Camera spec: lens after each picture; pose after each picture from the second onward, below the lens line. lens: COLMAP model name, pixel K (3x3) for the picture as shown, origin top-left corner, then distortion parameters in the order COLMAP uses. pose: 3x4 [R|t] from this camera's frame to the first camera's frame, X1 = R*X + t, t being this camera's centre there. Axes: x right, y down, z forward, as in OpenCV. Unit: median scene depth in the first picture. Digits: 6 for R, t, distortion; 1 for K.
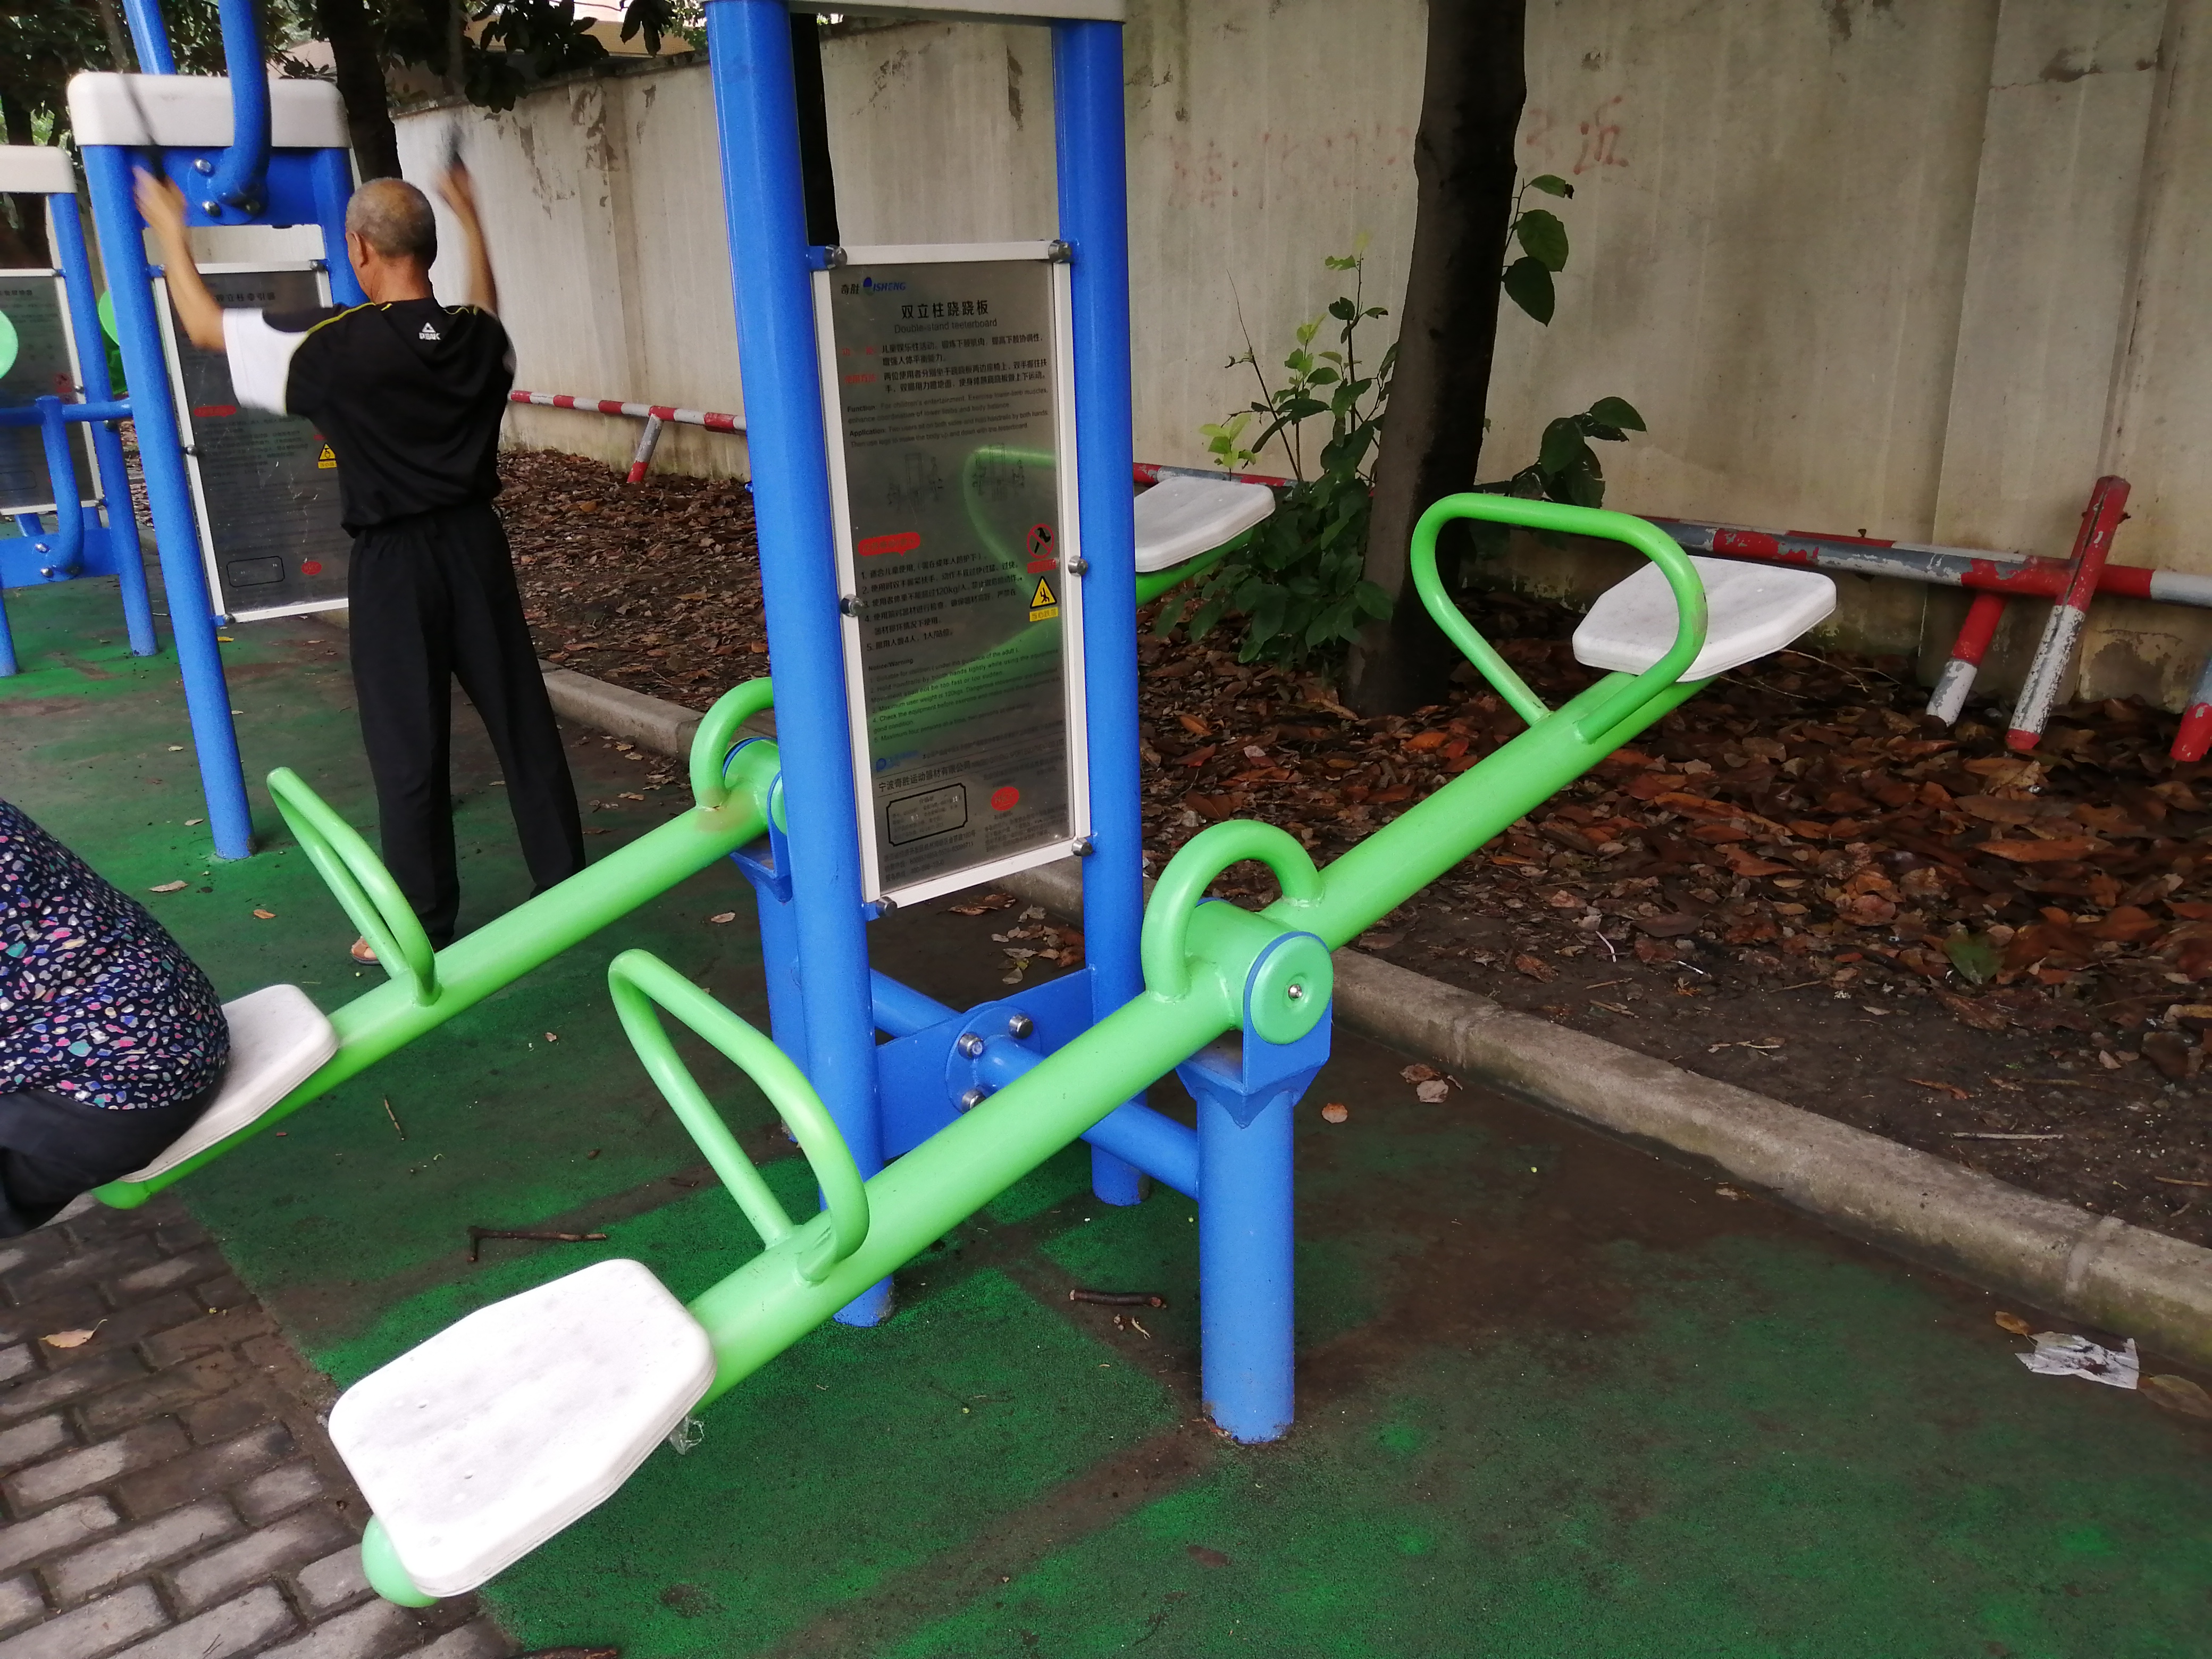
lens RADIAL K [[1743.9, 0, 1114.2], [0, 1743.9, 849.3], [0, 0, 1]] dist [0.139095, -0.273521]
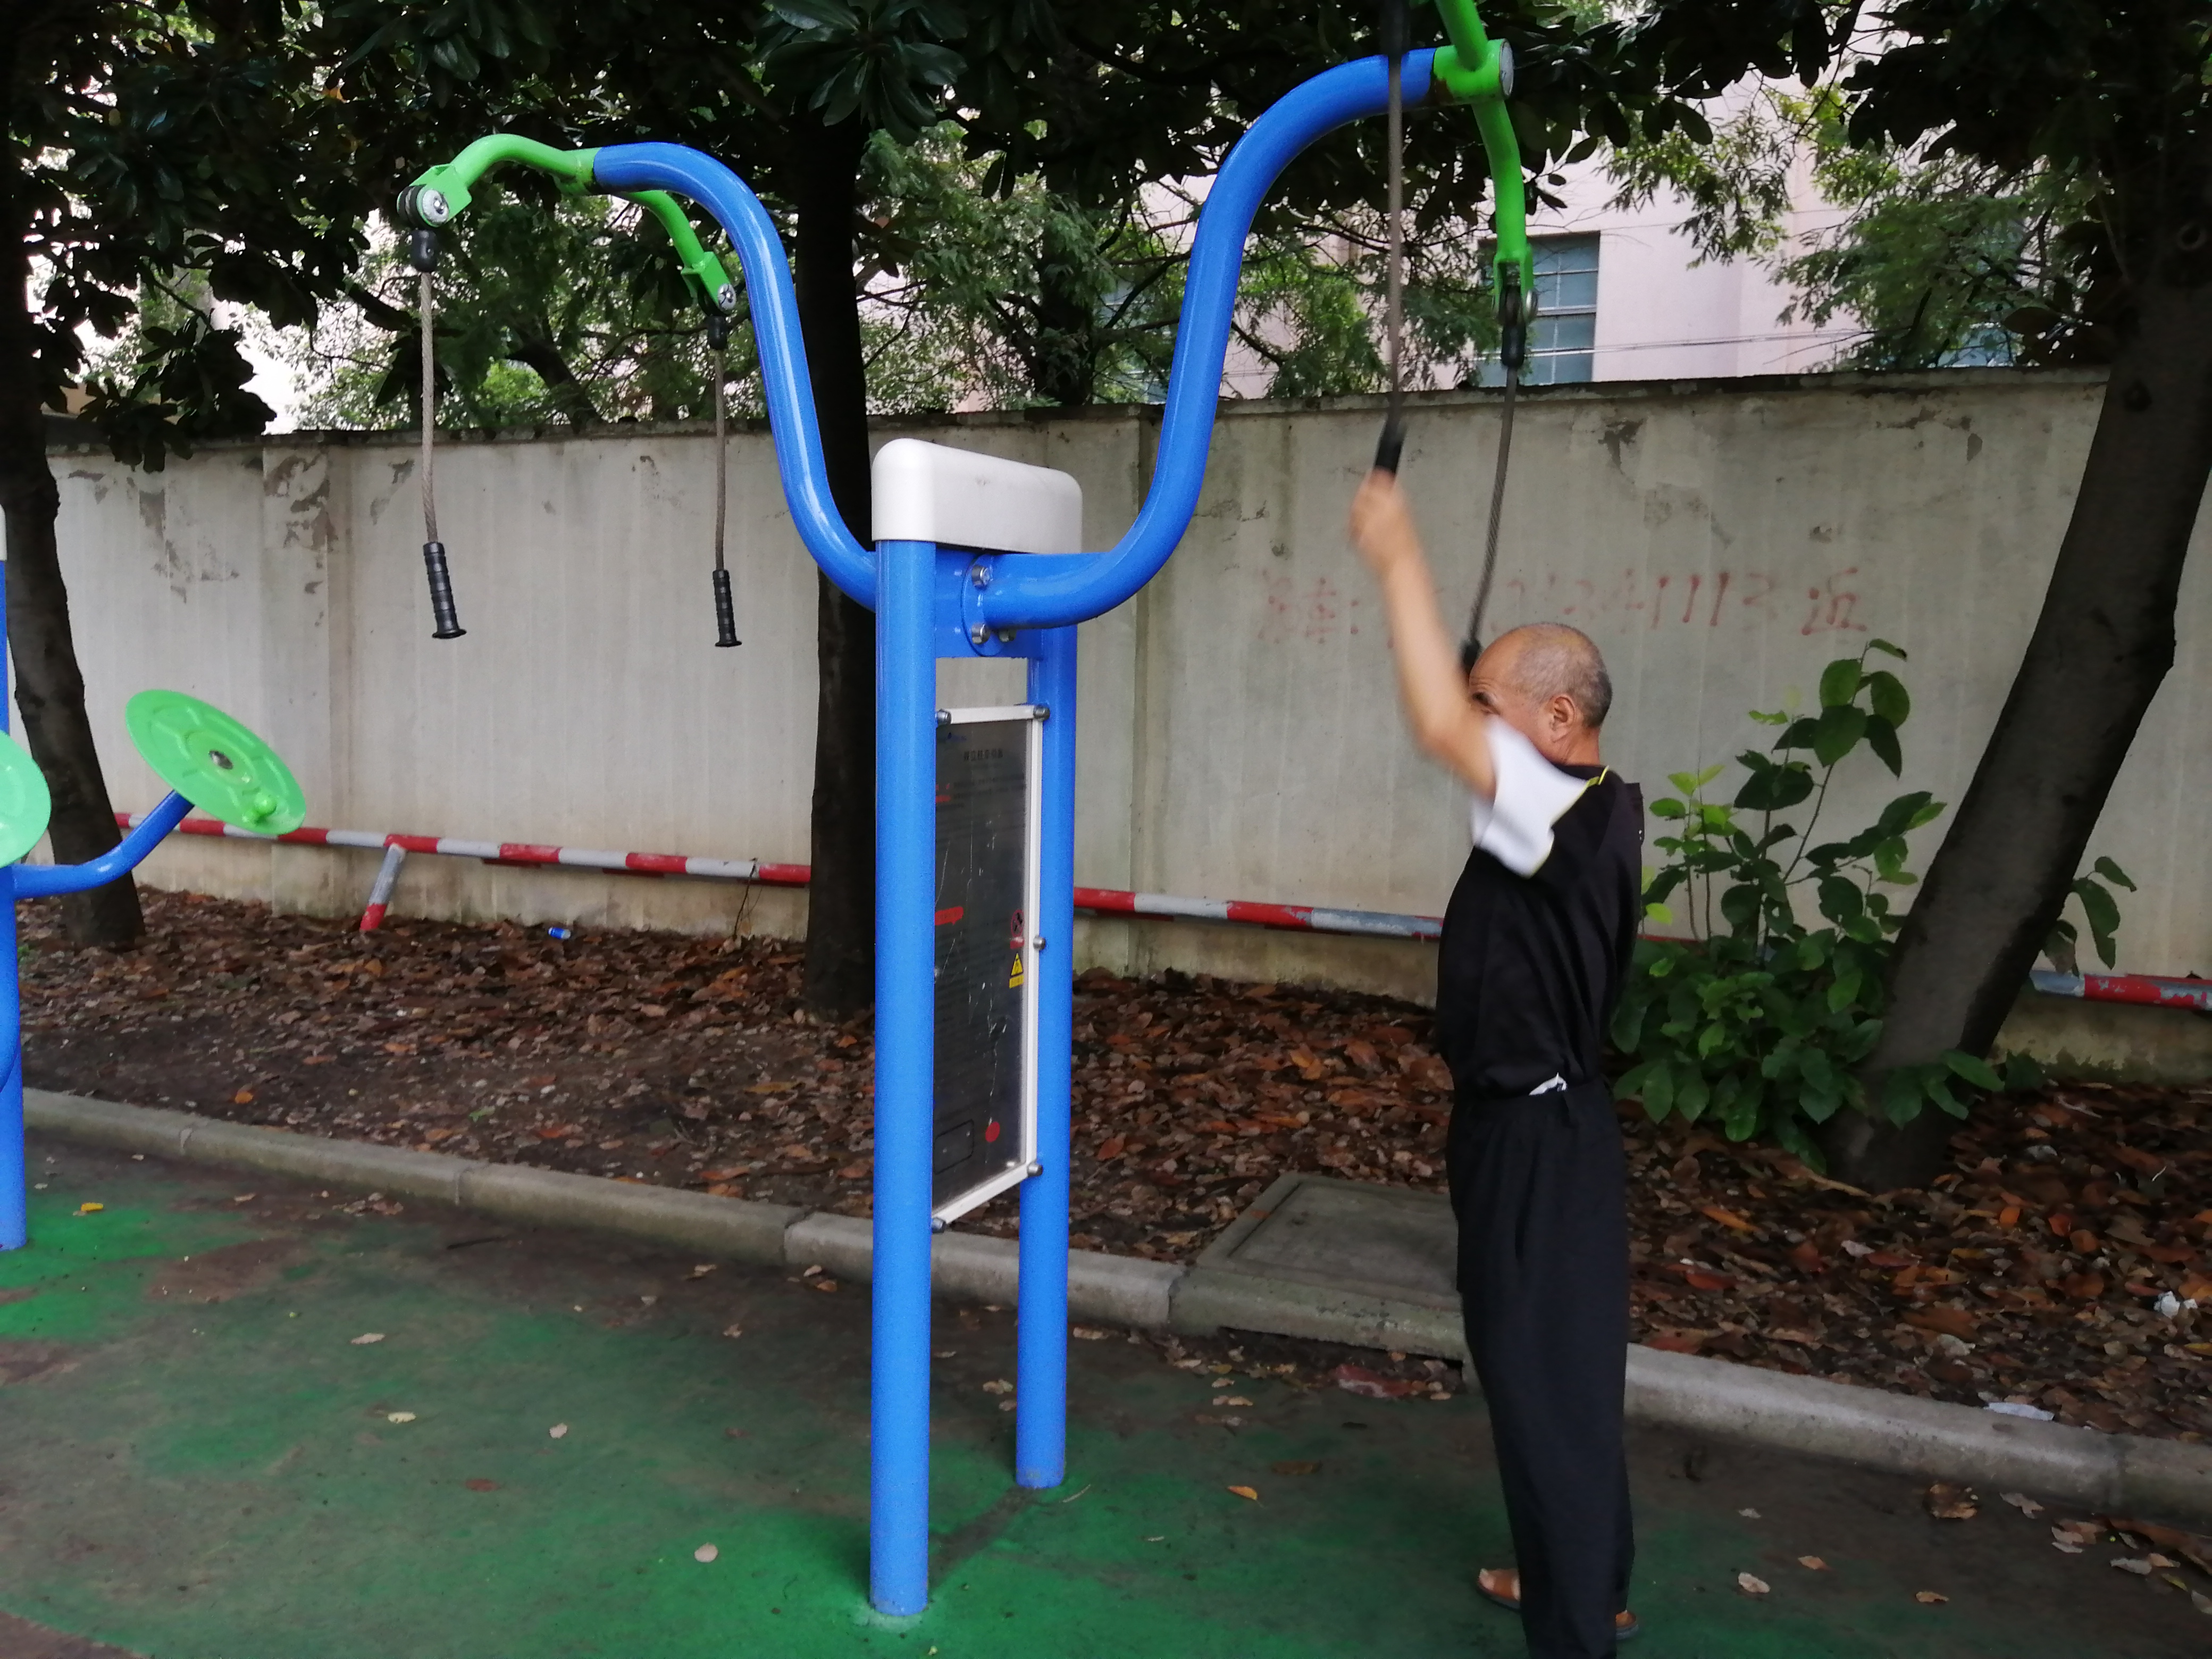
lens RADIAL K [[1743.9, 0, 1114.2], [0, 1743.9, 849.3], [0, 0, 1]] dist [0.139095, -0.273521]
pose [[0.898652, -0.011309, 0.438515, -0.332882], [0.104406, 0.976454, -0.188778, -0.063666], [-0.426055, 0.215430, 0.878673, 0.175151]]
